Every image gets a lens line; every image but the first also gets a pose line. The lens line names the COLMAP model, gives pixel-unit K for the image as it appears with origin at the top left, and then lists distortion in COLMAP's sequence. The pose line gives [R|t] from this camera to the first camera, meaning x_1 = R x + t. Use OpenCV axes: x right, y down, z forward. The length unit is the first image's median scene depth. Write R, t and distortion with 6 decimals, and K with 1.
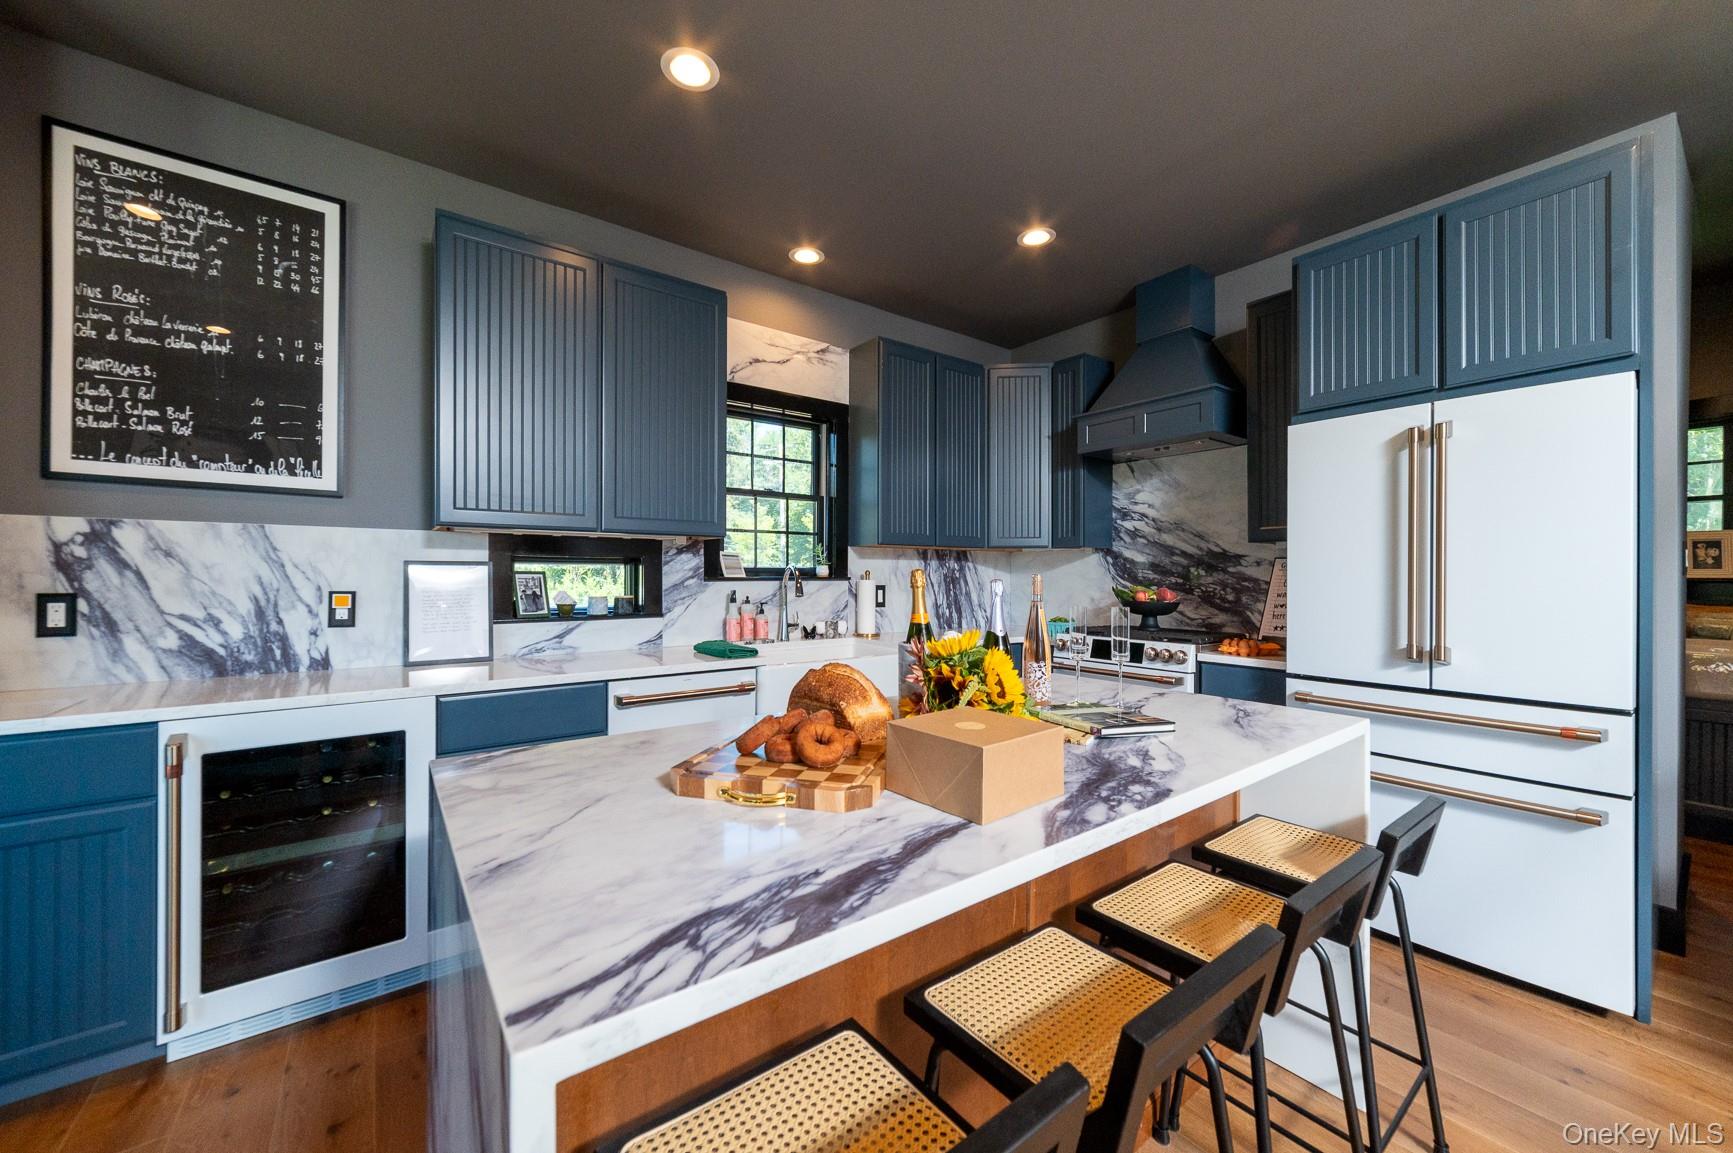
lens RADIAL K [[769.7, 0, 836.2], [0, 769.7, 571.2], [0, 0, 1]] dist [0.024717, 0.000221]
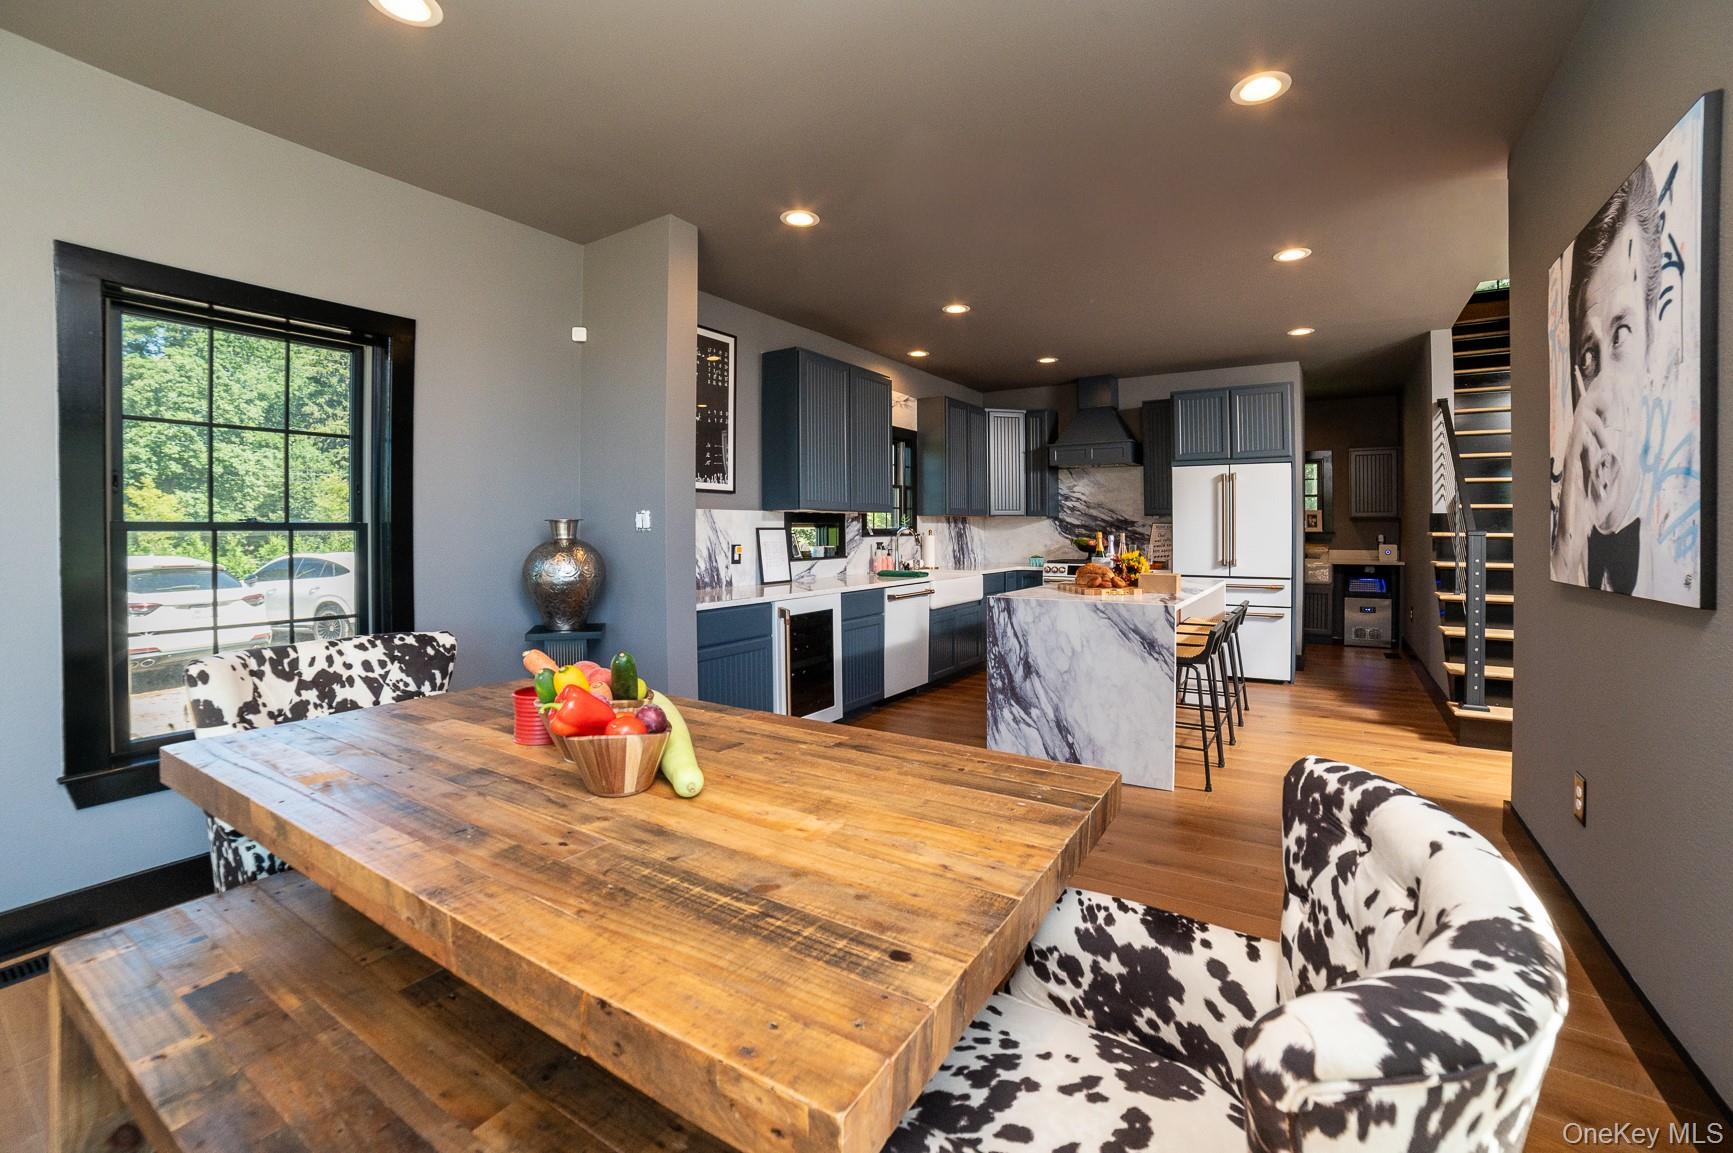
lens RADIAL K [[717.4, 0, 867.8], [0, 717.4, 525.6], [0, 0, 1]] dist [-0.002031, -0.000127]
pose [[0.963113, -0.005898, 0.269034, -0.660544], [0.005695, 0.999983, 0.001537, -0.017356], [-0.269038, 0.000052, 0.963129, -0.617268]]
